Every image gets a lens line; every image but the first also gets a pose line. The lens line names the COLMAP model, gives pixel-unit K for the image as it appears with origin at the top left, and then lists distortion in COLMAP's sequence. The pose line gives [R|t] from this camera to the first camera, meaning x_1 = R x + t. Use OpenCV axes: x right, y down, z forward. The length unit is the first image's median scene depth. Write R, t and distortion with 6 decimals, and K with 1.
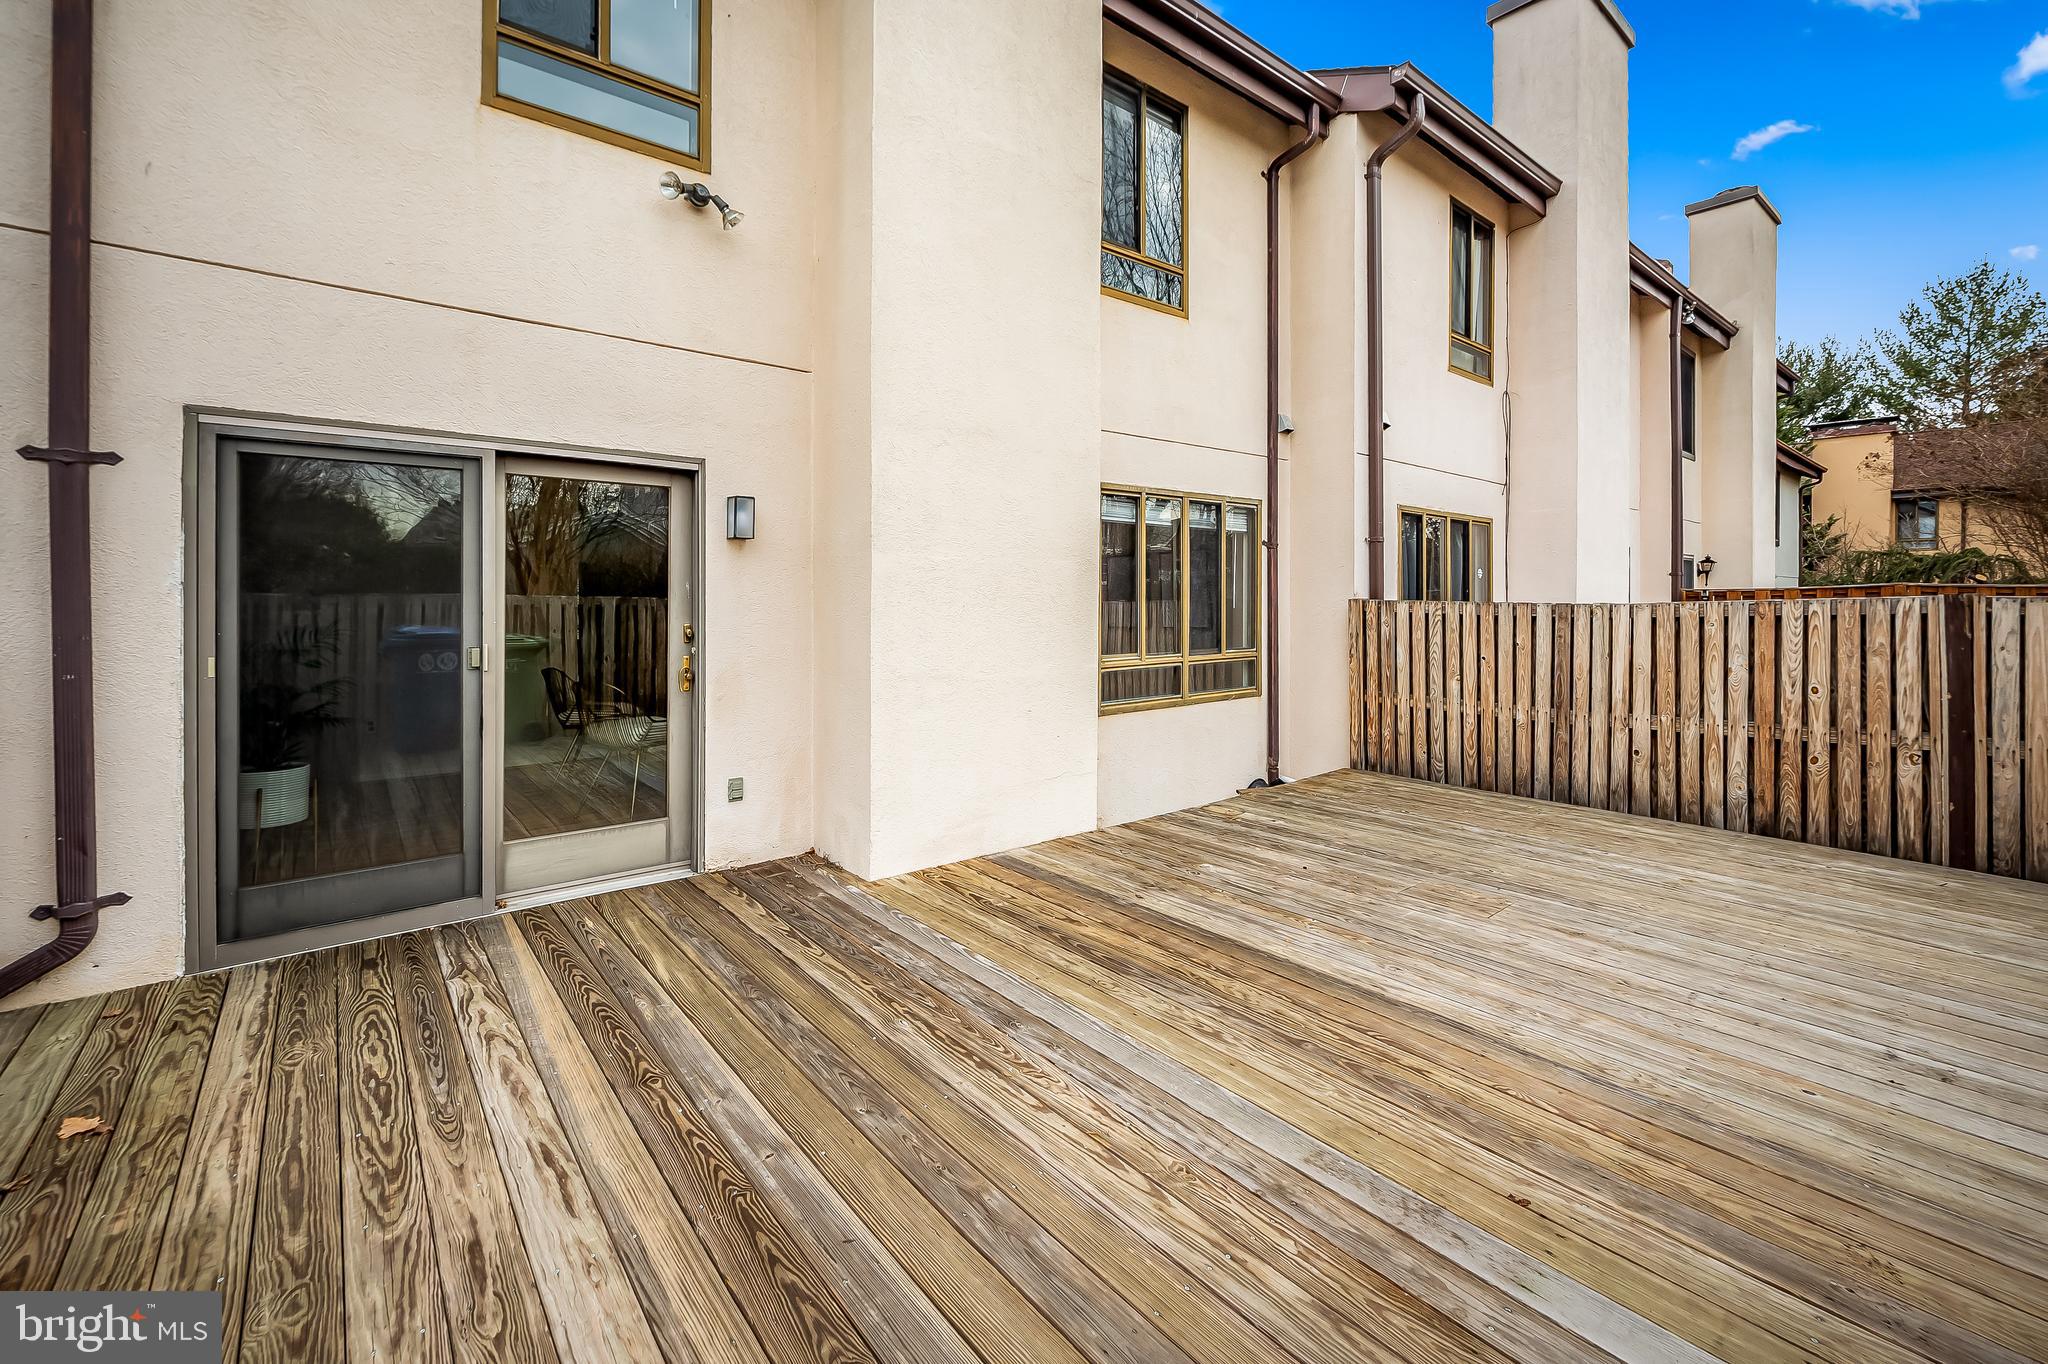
lens RADIAL K [[863.8, 0, 1017.8], [0, 863.8, 600.6], [0, 0, 1]] dist [0.002846, -0.000404]
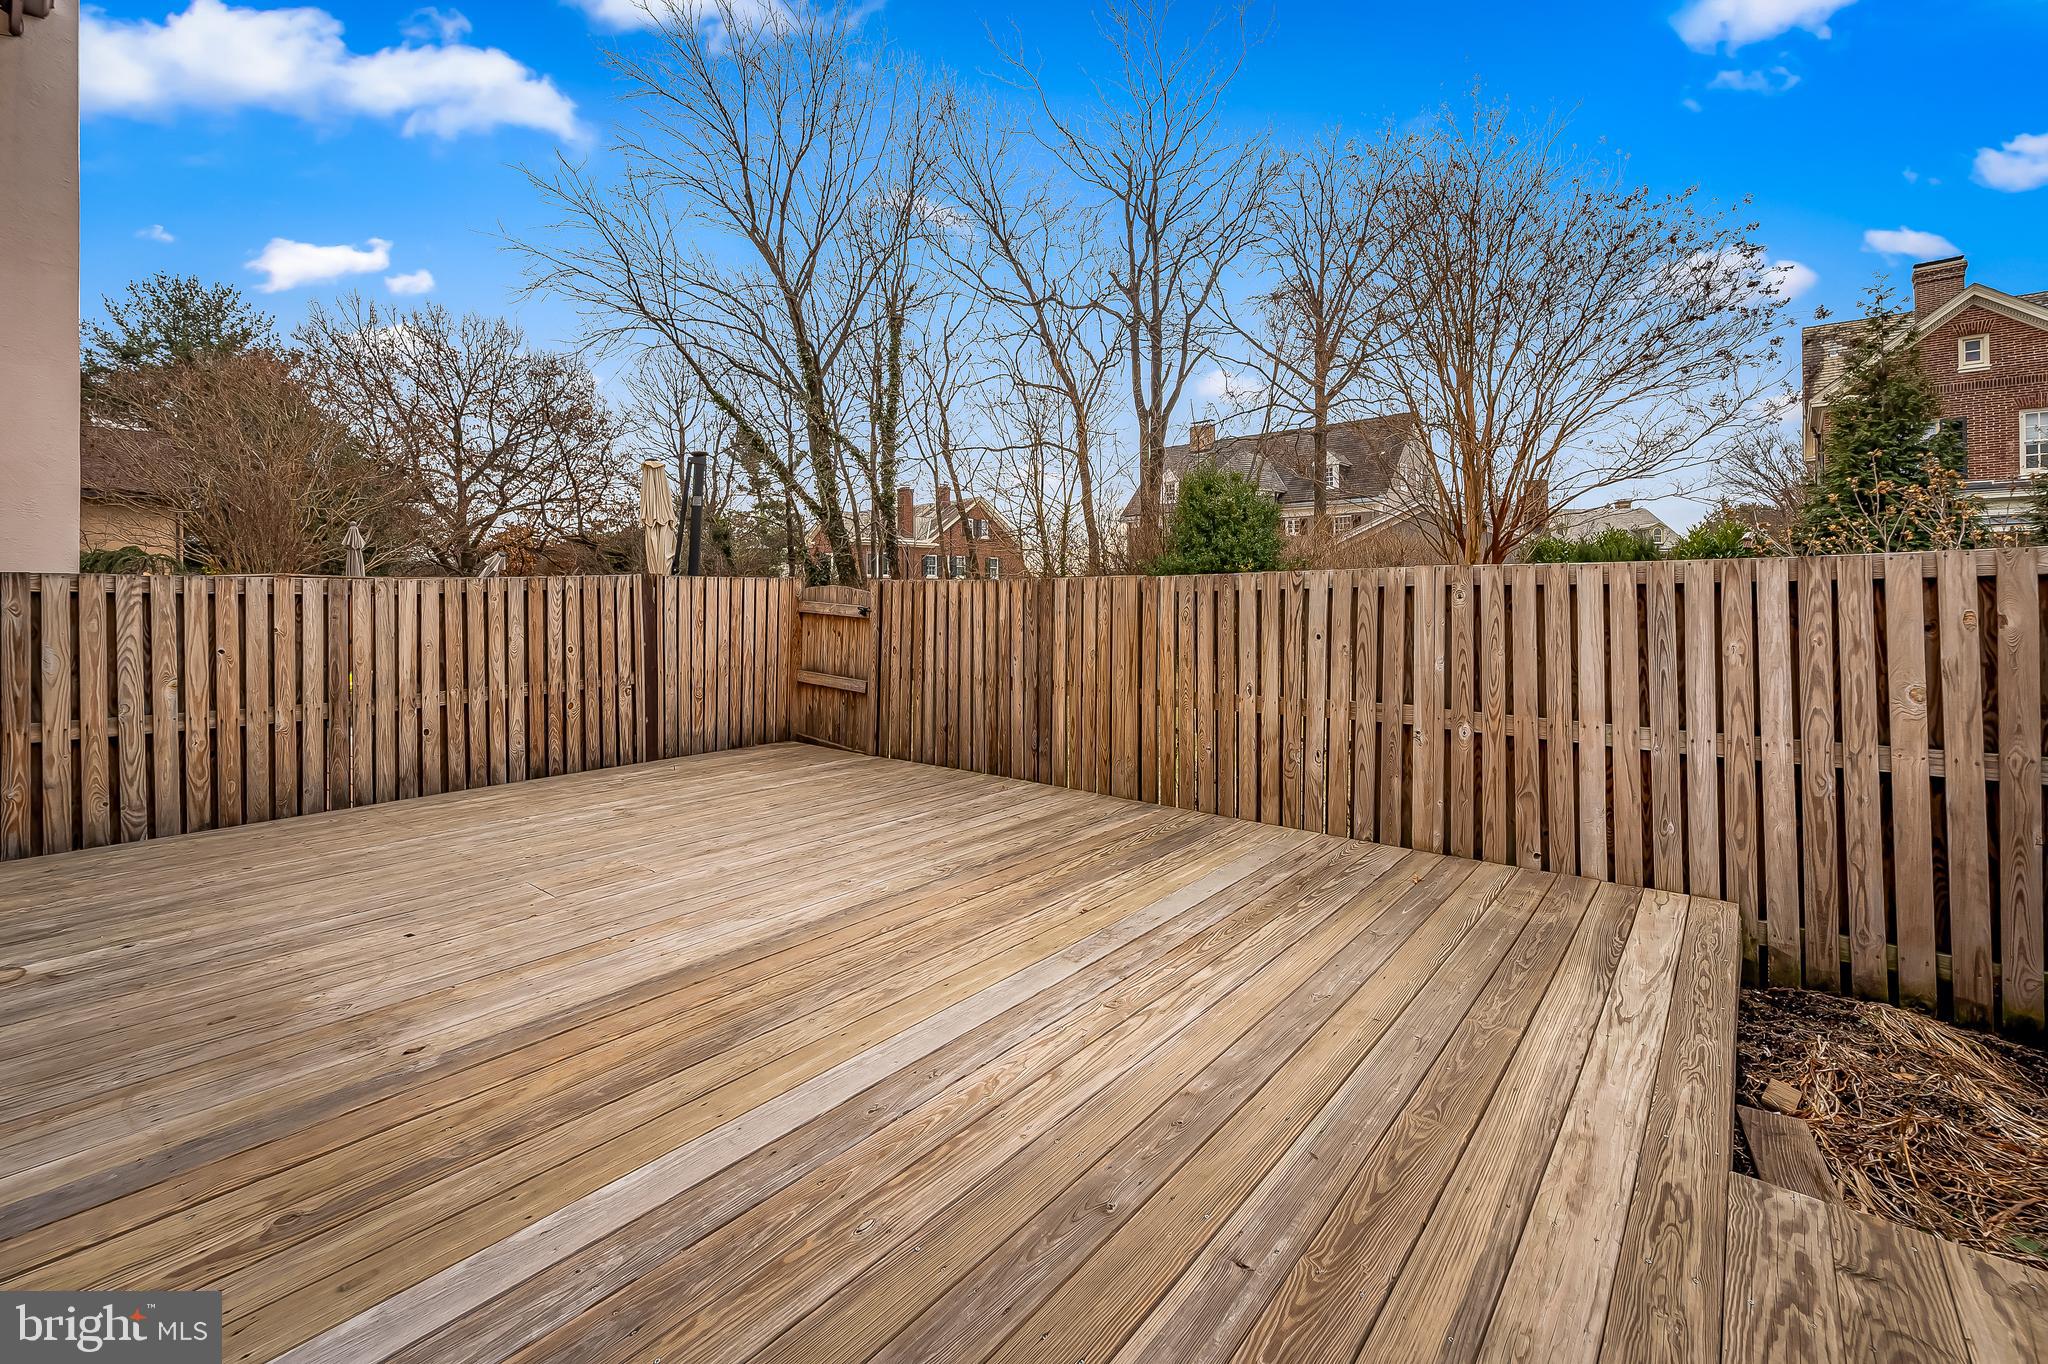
lens RADIAL K [[863.8, 0, 1031.6], [0, 863.8, 669.9], [0, 0, 1]] dist [0.002846, -0.000404]
pose [[-0.198827, -0.081904, 0.976606, -0.382583], [0.010366, 0.996270, 0.085664, 0.029797], [-0.979980, 0.027156, -0.197237, 0.538102]]
